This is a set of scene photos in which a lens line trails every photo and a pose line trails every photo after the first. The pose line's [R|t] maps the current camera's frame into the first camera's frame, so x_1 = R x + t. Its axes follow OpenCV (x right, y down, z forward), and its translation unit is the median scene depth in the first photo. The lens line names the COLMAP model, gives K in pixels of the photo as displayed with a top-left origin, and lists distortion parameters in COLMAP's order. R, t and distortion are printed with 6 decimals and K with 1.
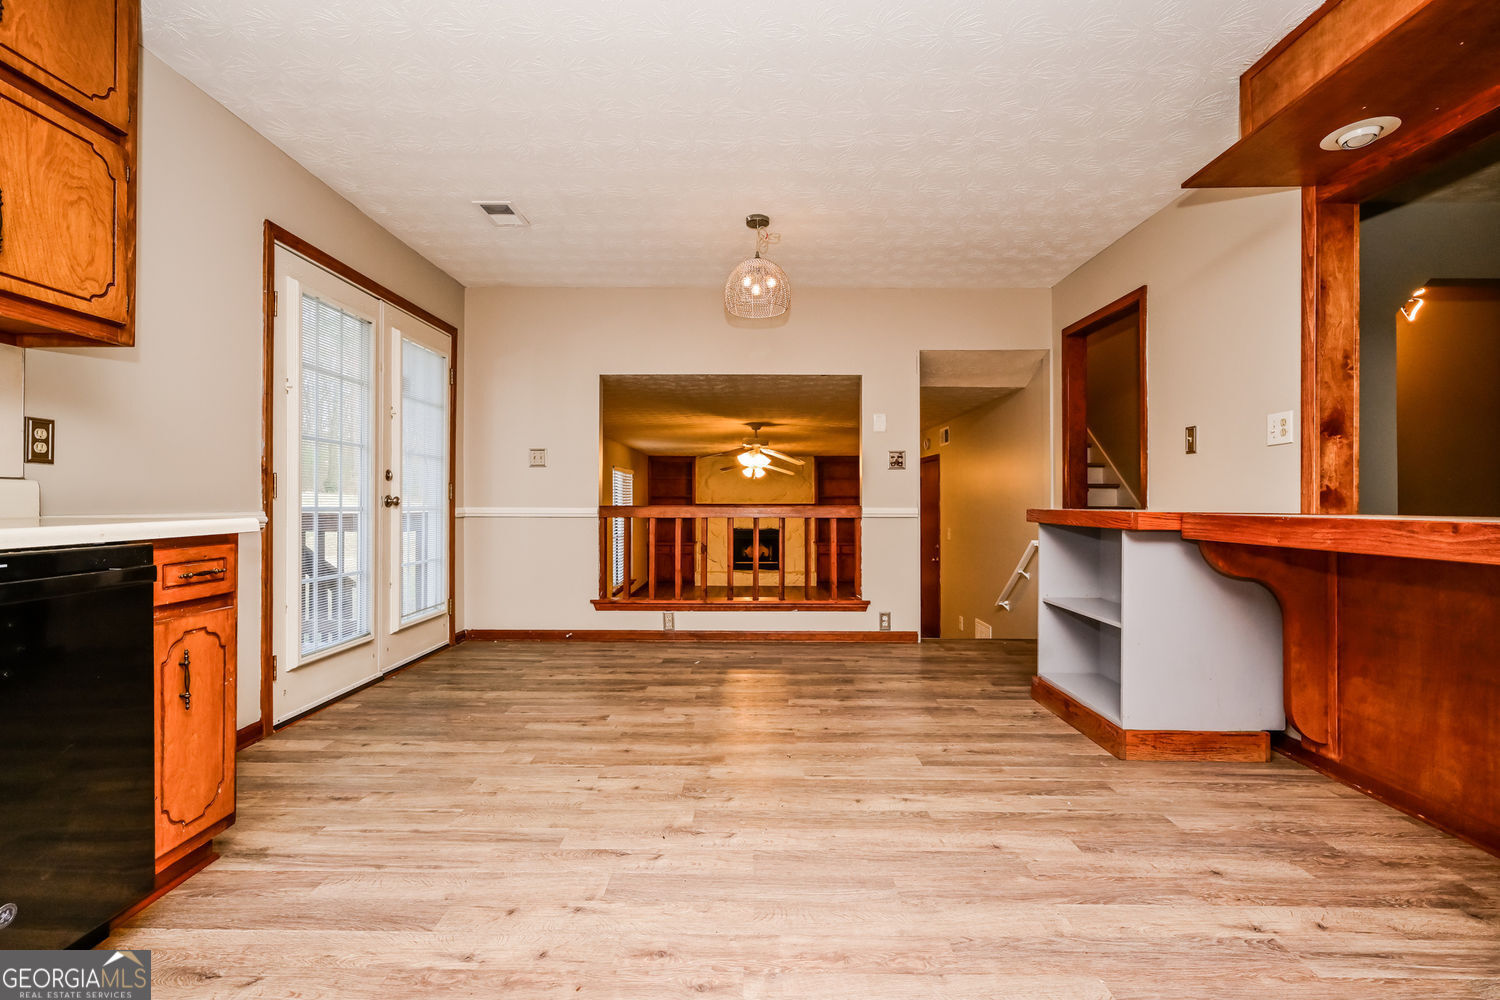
lens RADIAL K [[676.3, 0, 750.4], [0, 676.3, 495.9], [0, 0, 1]] dist [-0.005247, 0.001464]
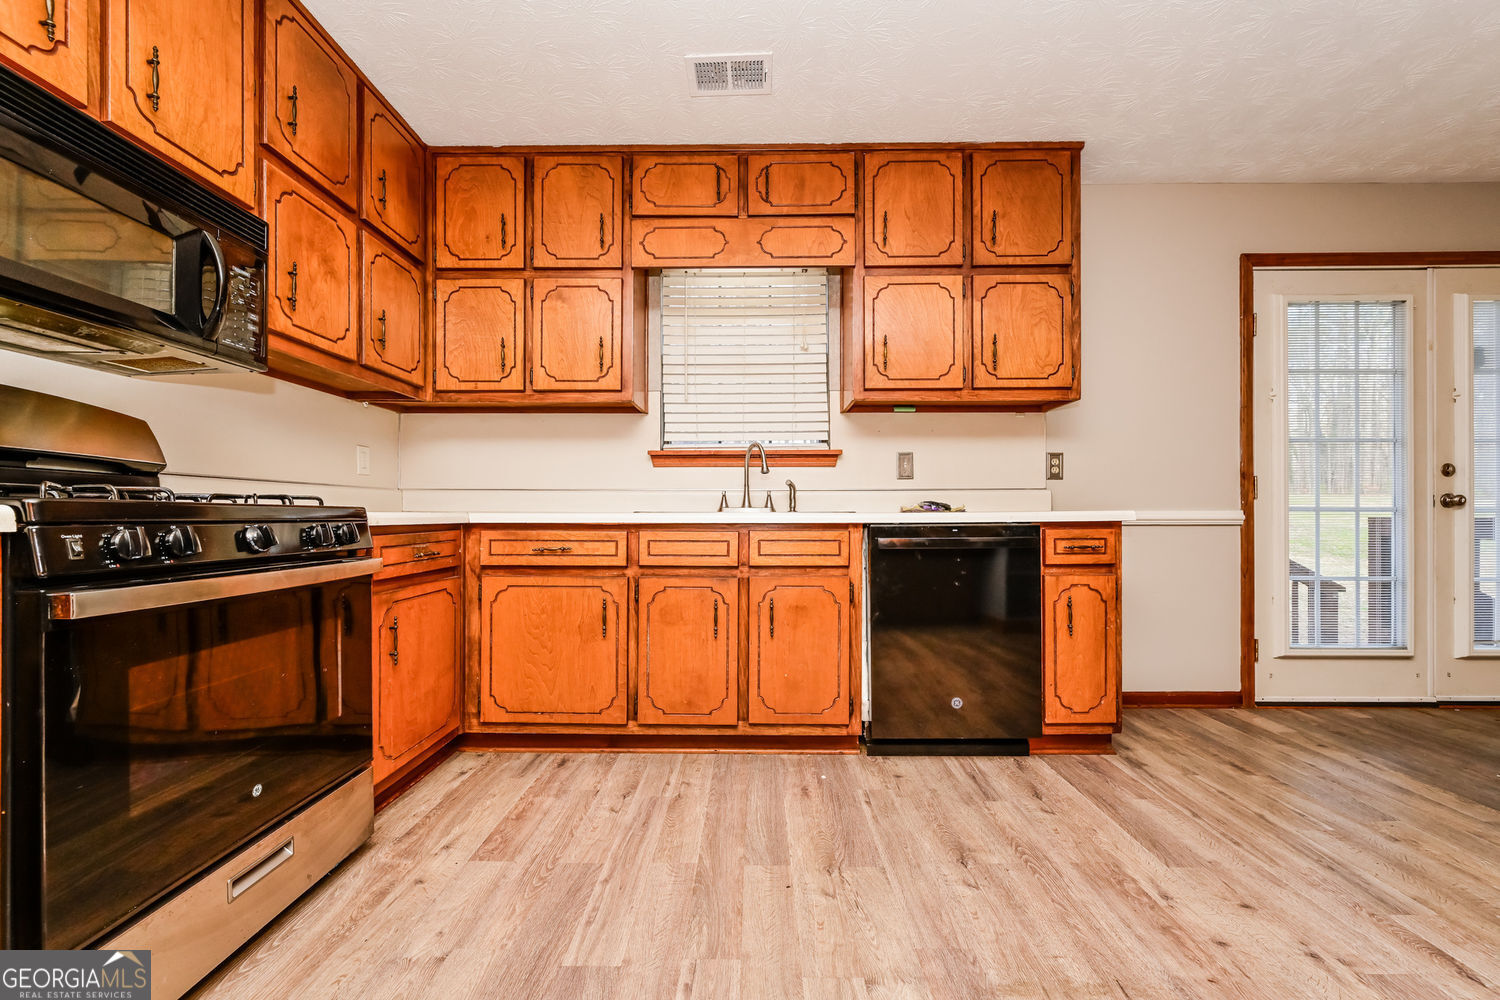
lens RADIAL K [[599.2, 0, 744.7], [0, 599.2, 518.4], [0, 0, 1]] dist [-0.001400, -0.000078]
pose [[-0.011300, 0.002193, -0.999934, 0.469648], [0.011339, 0.999934, 0.002065, 0.038503], [0.999872, -0.011315, -0.011324, 0.259146]]
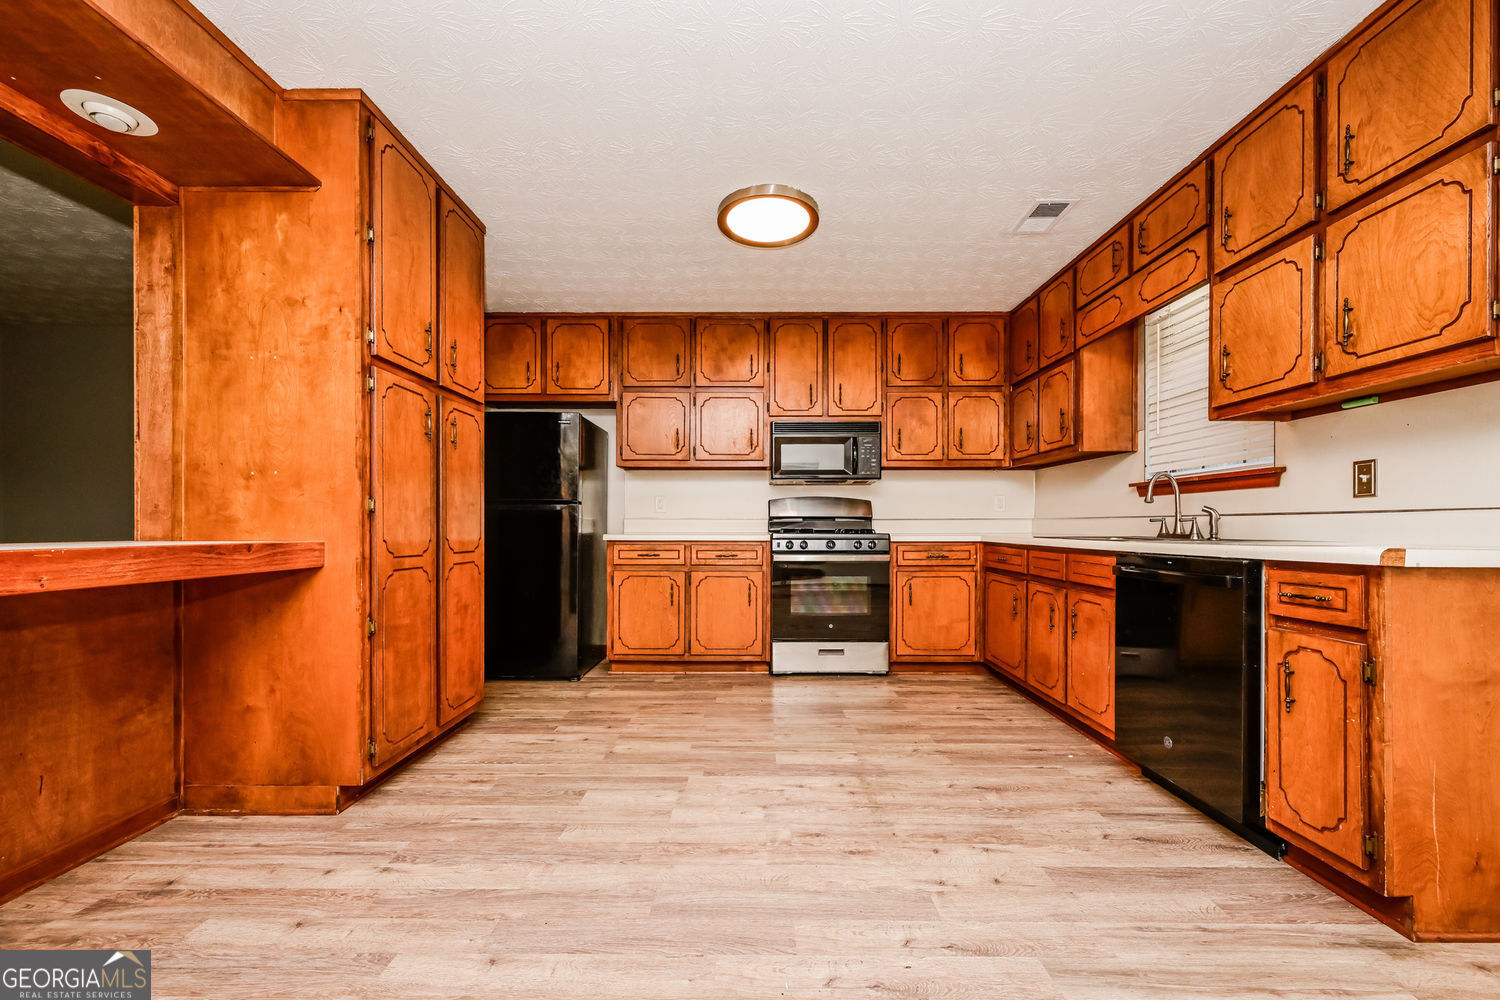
lens RADIAL K [[599.2, 0, 736.5], [0, 599.2, 528.4], [0, 0, 1]] dist [-0.001400, -0.000078]
pose [[-0.999649, -0.002254, 0.026399, 0.063219], [-0.002407, 0.999981, -0.005760, 0.012548], [-0.026386, -0.005821, -0.999635, 1.845618]]
